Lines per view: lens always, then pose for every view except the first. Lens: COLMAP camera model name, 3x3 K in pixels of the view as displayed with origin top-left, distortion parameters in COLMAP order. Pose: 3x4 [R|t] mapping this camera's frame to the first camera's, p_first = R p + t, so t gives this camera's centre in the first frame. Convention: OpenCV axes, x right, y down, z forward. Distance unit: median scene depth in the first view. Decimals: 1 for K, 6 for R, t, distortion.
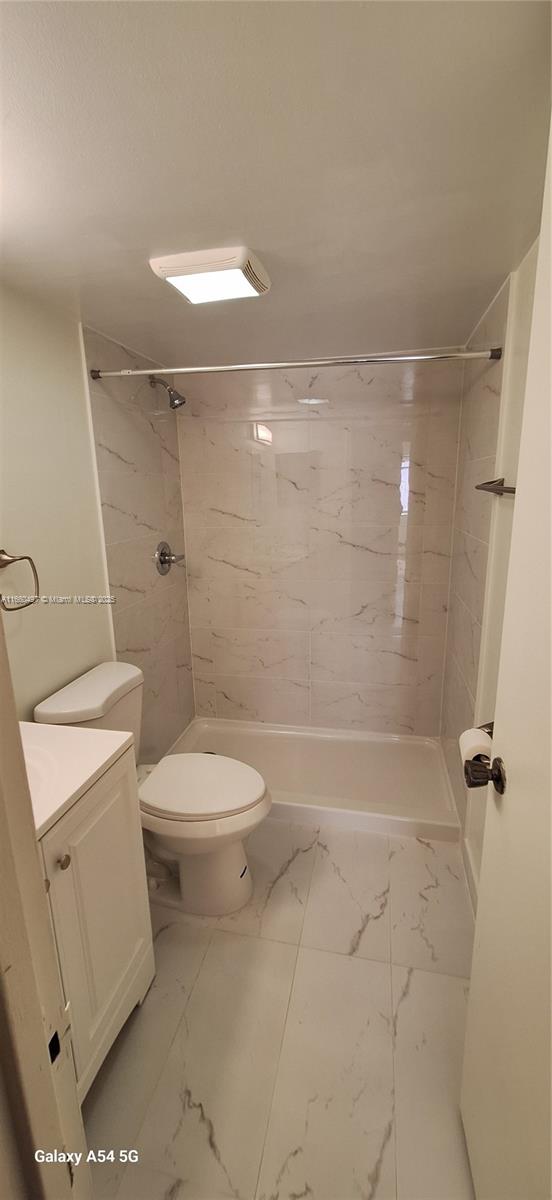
lens RADIAL K [[457.8, 0, 269.5], [0, 457.8, 596.1], [0, 0, 1]] dist [-0.000028, 0.002776]
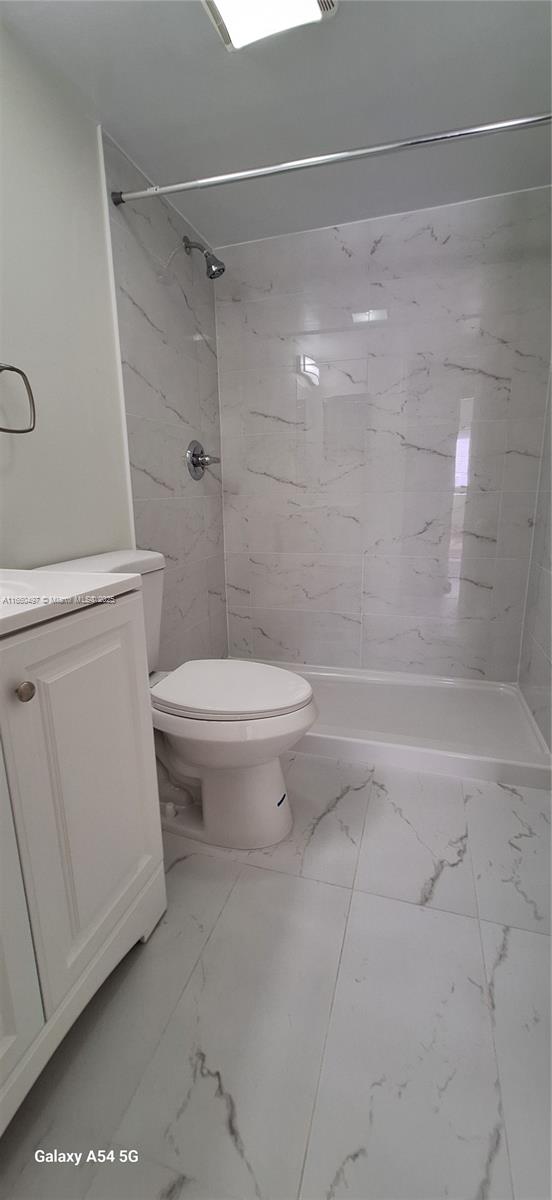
lens RADIAL K [[459.9, 0, 276.0], [0, 459.9, 600.0], [0, 0, 1]] dist [0.009938, -0.000193]
pose [[0.997372, 0.023352, -0.068590, -0.018829], [-0.023476, 0.999724, -0.001005, 0.242427], [0.068548, 0.002613, 0.997644, 0.187697]]
